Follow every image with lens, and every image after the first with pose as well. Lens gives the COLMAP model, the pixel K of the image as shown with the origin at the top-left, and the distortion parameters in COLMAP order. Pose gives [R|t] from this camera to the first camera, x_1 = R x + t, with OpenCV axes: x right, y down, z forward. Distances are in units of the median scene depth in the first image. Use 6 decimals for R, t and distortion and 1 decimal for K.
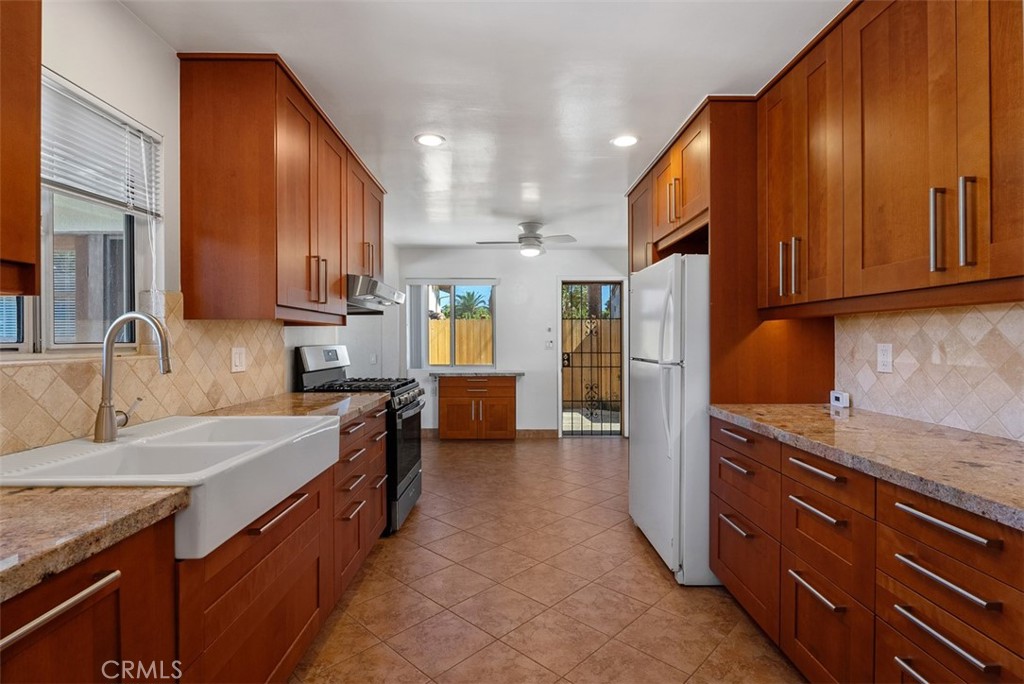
lens RADIAL K [[503.0, 0, 522.7], [0, 503.0, 340.4], [0, 0, 1]] dist [-0.005563, -0.000117]
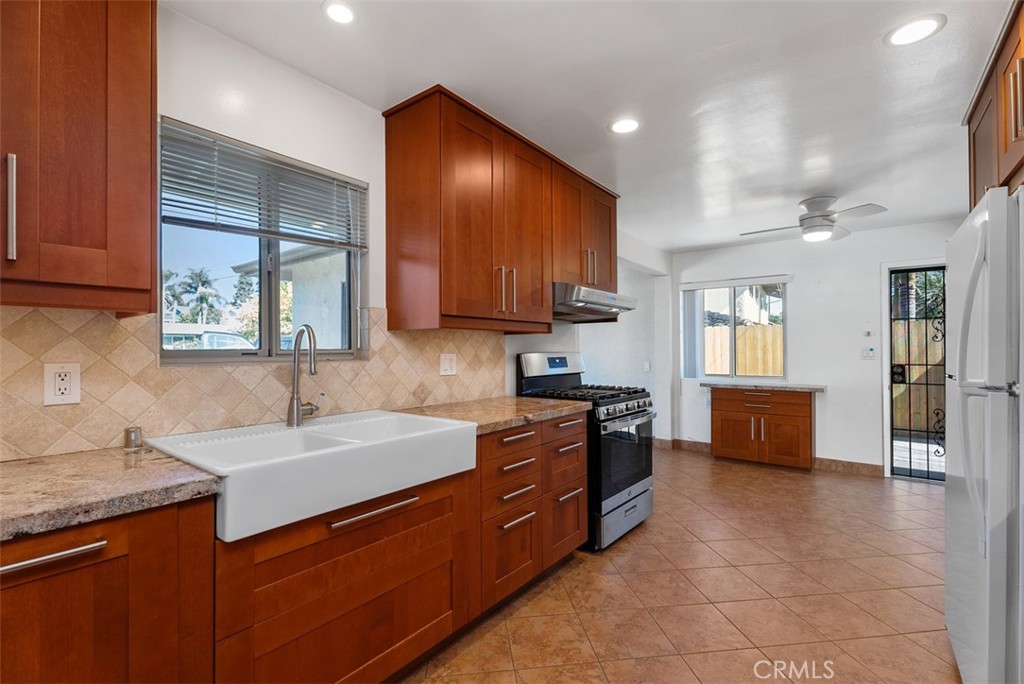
lens RADIAL K [[462.3, 0, 507.4], [0, 462.3, 345.3], [0, 0, 1]] dist [-0.000803, -0.001183]
pose [[0.766094, -0.006451, -0.642697, 0.176617], [0.001592, 0.999966, -0.008139, 0.002525], [0.642727, 0.005212, 0.766077, 0.219061]]
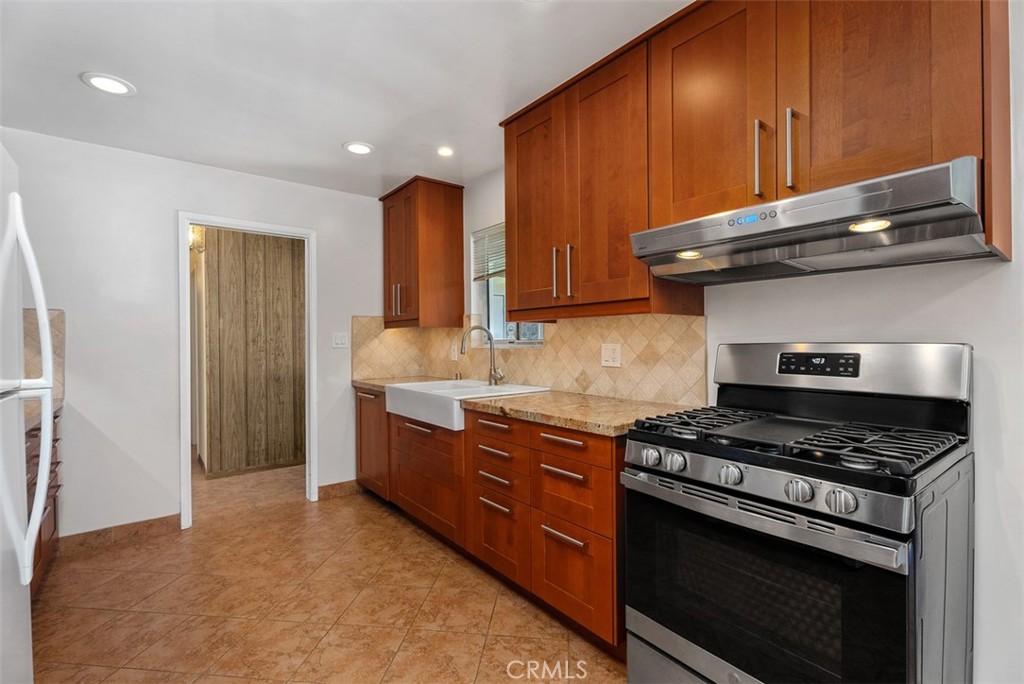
lens RADIAL K [[462.3, 0, 512.6], [0, 462.3, 343.2], [0, 0, 1]] dist [-0.000803, -0.001183]
pose [[-0.807615, 0.012091, -0.589587, 0.141449], [0.009458, 0.999927, 0.007551, 0.003150], [0.589635, 0.000522, -0.807670, 1.334199]]
